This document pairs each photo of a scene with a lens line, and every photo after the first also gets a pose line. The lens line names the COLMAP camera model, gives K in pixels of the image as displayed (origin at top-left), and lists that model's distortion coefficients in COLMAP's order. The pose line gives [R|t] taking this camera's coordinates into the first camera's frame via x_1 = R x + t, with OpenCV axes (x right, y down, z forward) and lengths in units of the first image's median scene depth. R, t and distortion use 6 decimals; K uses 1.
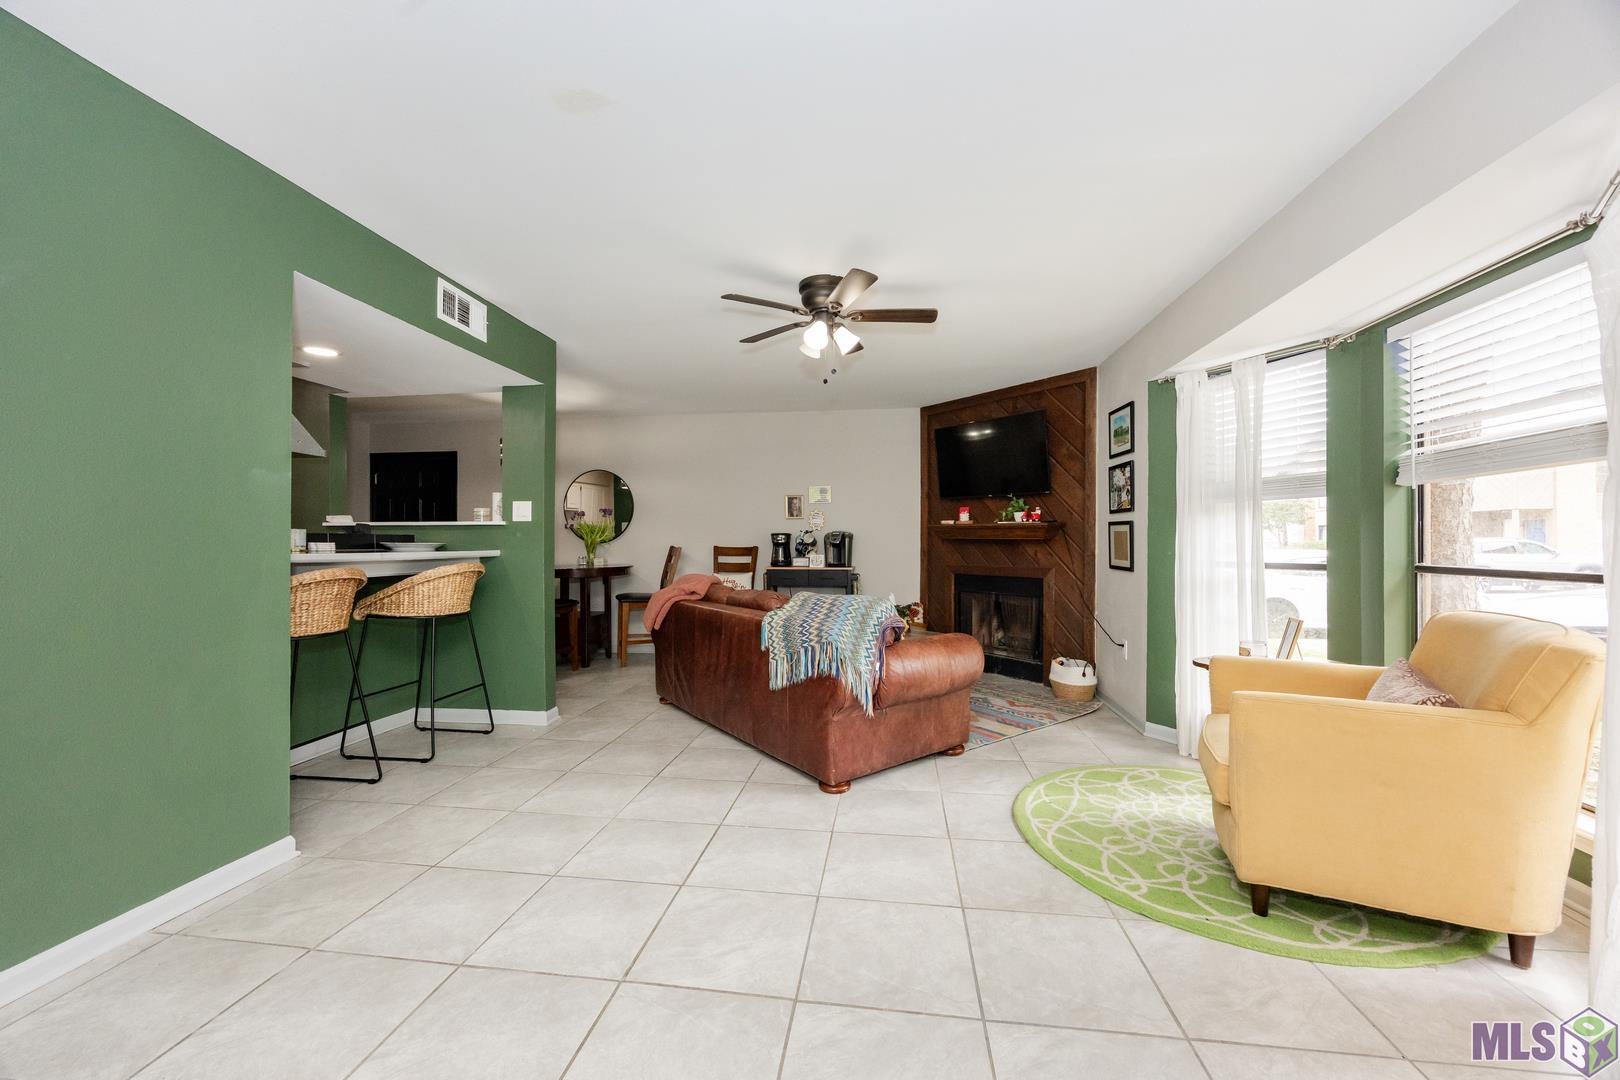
lens RADIAL K [[617.6, 0, 810.0], [0, 617.6, 540.0], [0, 0, 1]] dist [-0.000040, -0.000531]
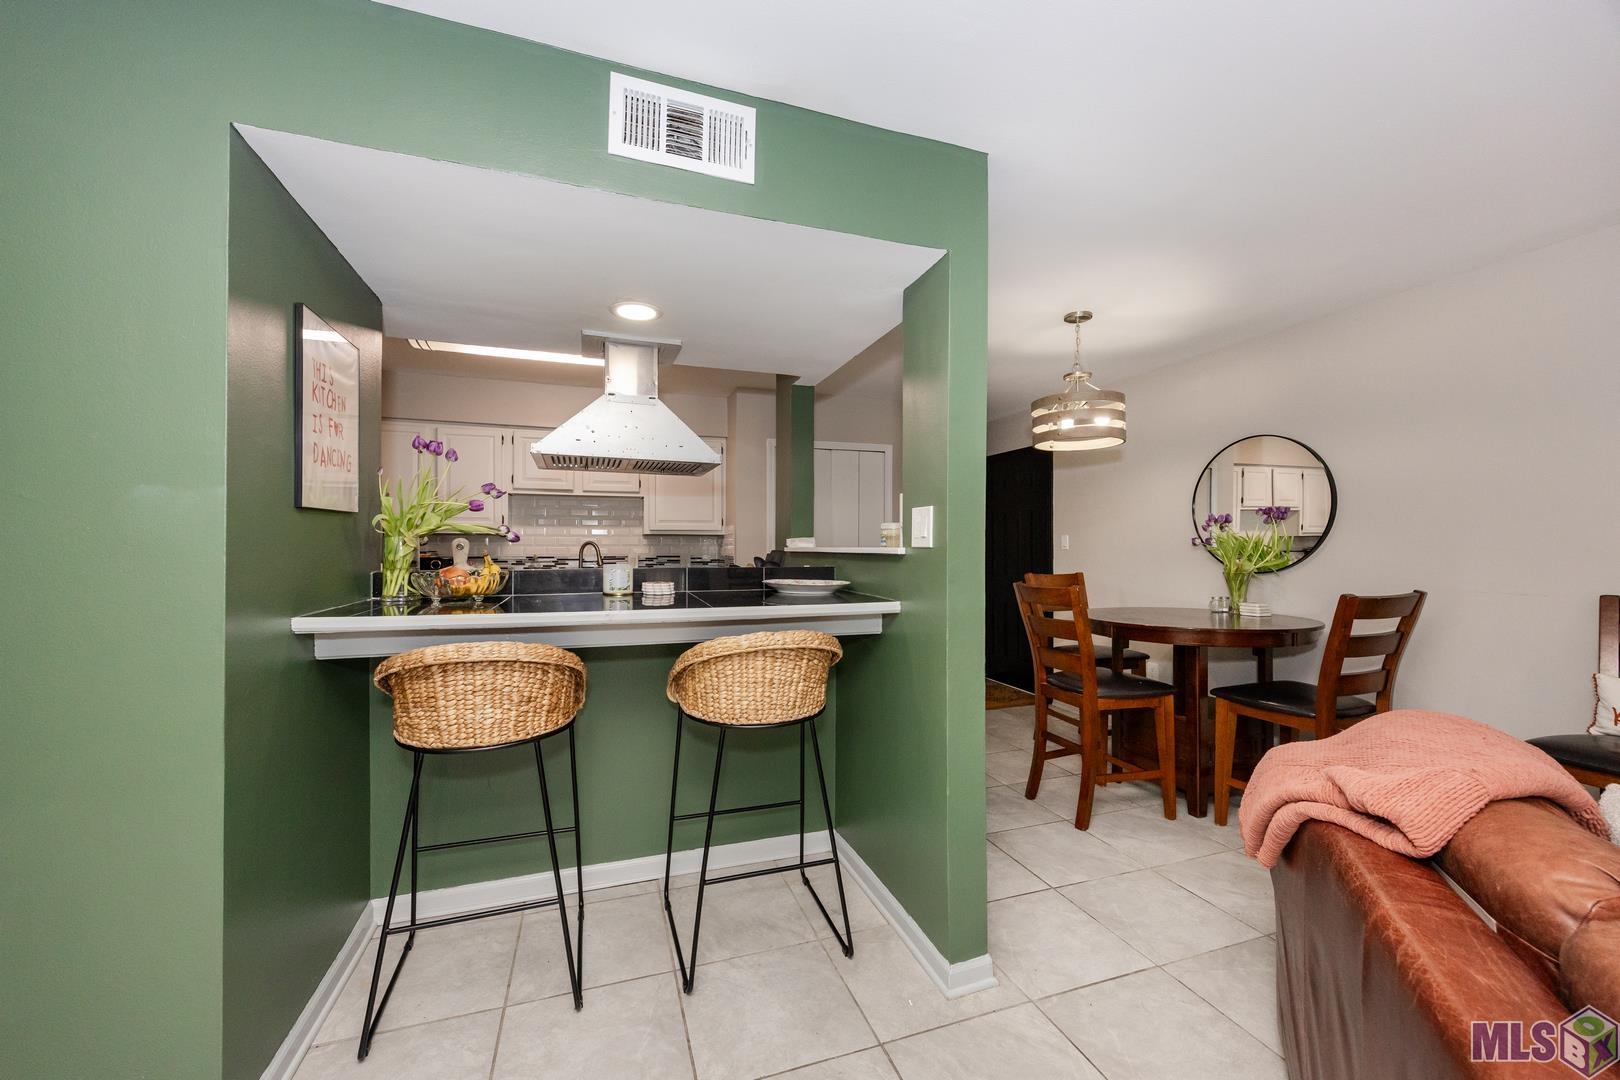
lens RADIAL K [[617.6, 0, 810.0], [0, 617.6, 540.0], [0, 0, 1]] dist [-0.000040, -0.000531]
pose [[0.446061, -0.002414, -0.894999, -0.063761], [-0.001504, 0.999993, -0.003446, -0.034835], [0.895001, 0.002883, 0.446054, 0.697739]]
